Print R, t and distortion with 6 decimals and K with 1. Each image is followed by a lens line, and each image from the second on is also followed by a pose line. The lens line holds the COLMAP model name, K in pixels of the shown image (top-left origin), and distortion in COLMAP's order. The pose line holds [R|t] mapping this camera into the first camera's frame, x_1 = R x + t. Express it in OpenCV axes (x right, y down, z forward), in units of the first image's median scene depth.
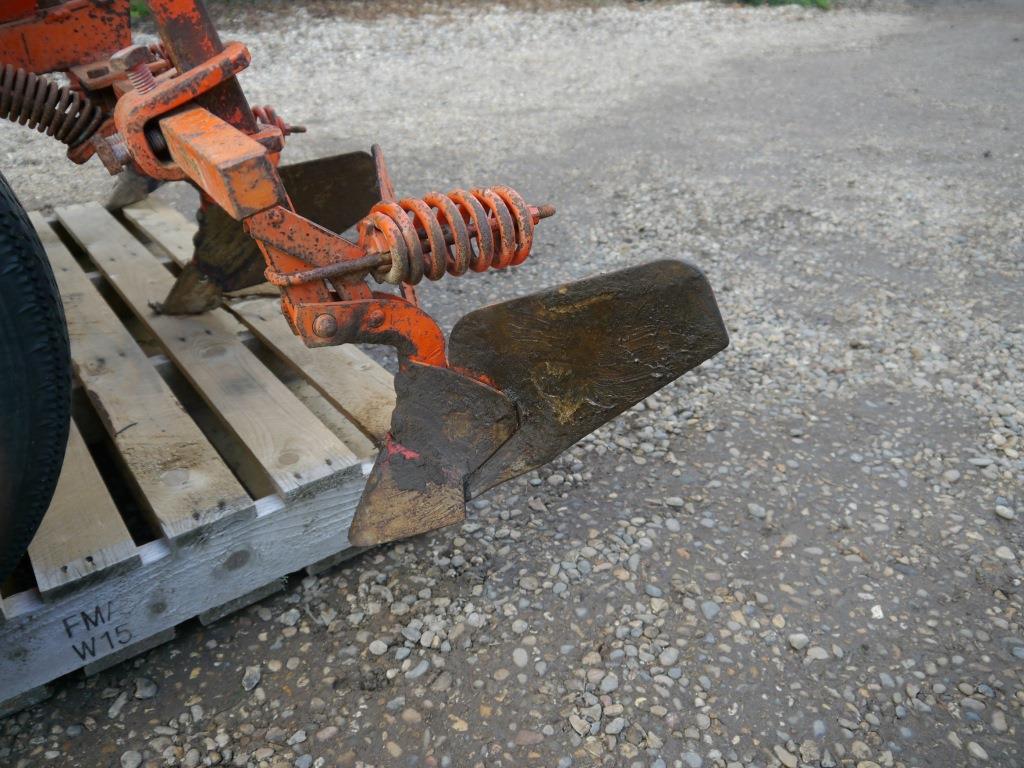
lens RADIAL K [[833.2, 0, 512.0], [0, 833.2, 384.0], [0, 0, 1]] dist [-0.034031, 0.010432]
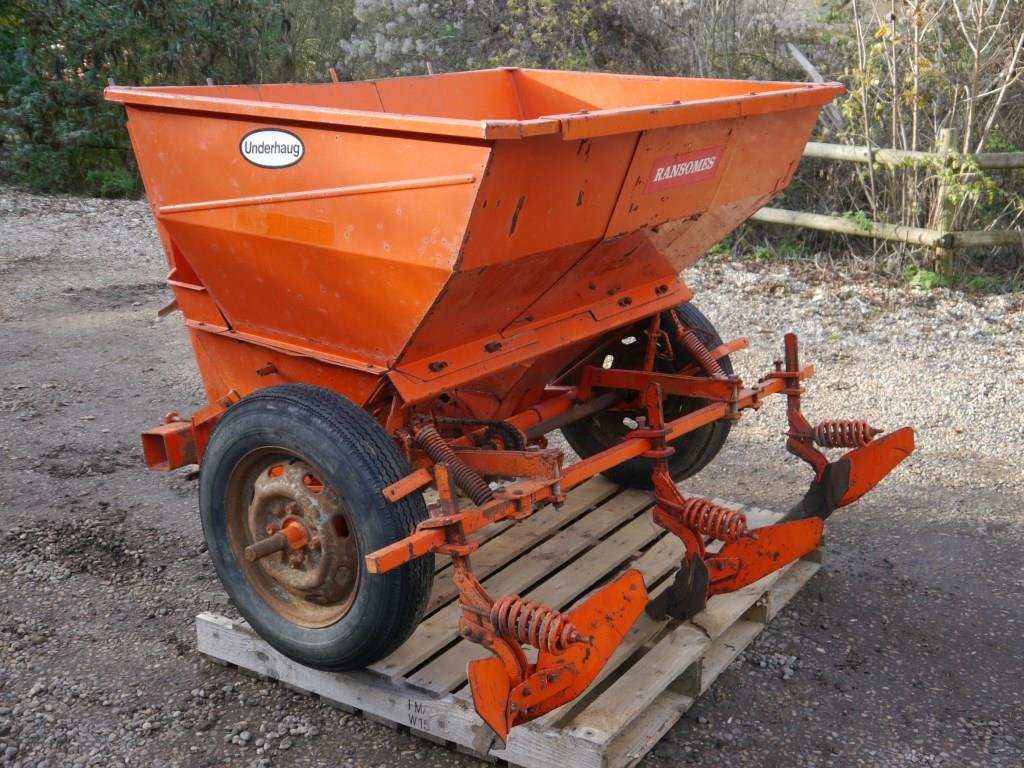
lens RADIAL K [[1249.7, 0, 512.0], [0, 1249.7, 384.0], [0, 0, 1]] dist [-0.013142, 0.008670]
pose [[0.364710, 0.278827, -0.888393, 2.035439], [-0.463007, 0.882097, 0.086774, -0.777120], [0.807844, 0.379685, 0.450808, -0.522406]]
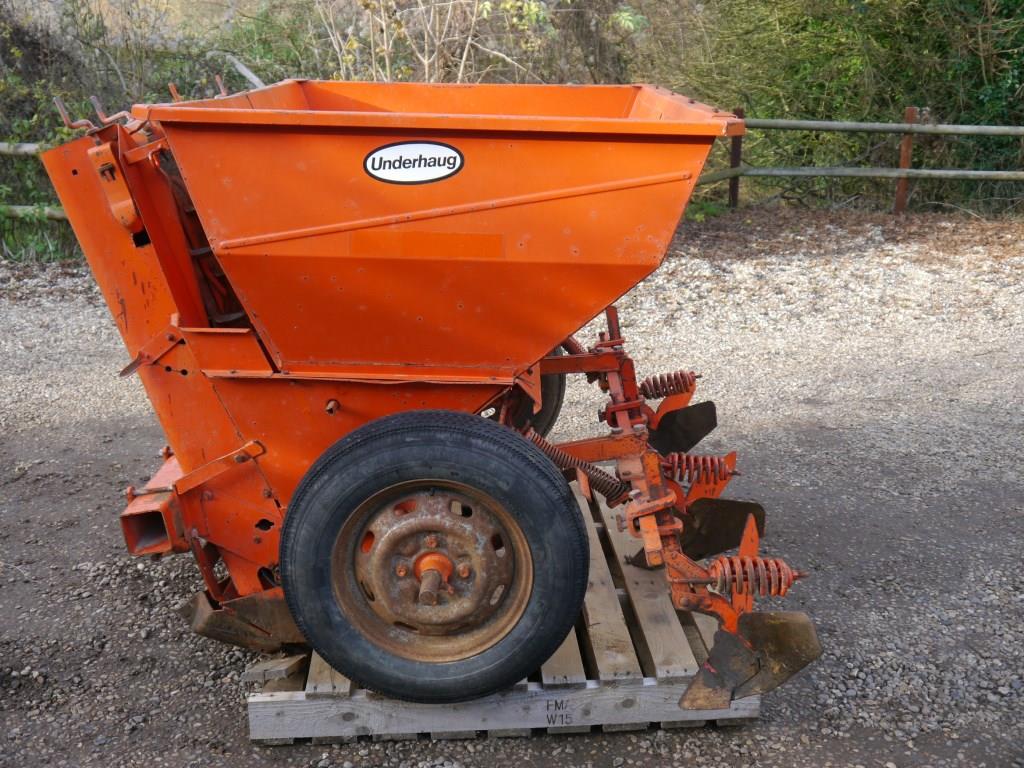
lens RADIAL K [[1187.5, 0, 512.0], [0, 1187.5, 384.0], [0, 0, 1]] dist [-0.023104, 0.032147]
pose [[0.843287, 0.167905, -0.510564, 0.764455], [-0.276719, 0.950004, -0.144631, -0.026729], [0.460753, 0.263249, 0.847589, -1.755600]]
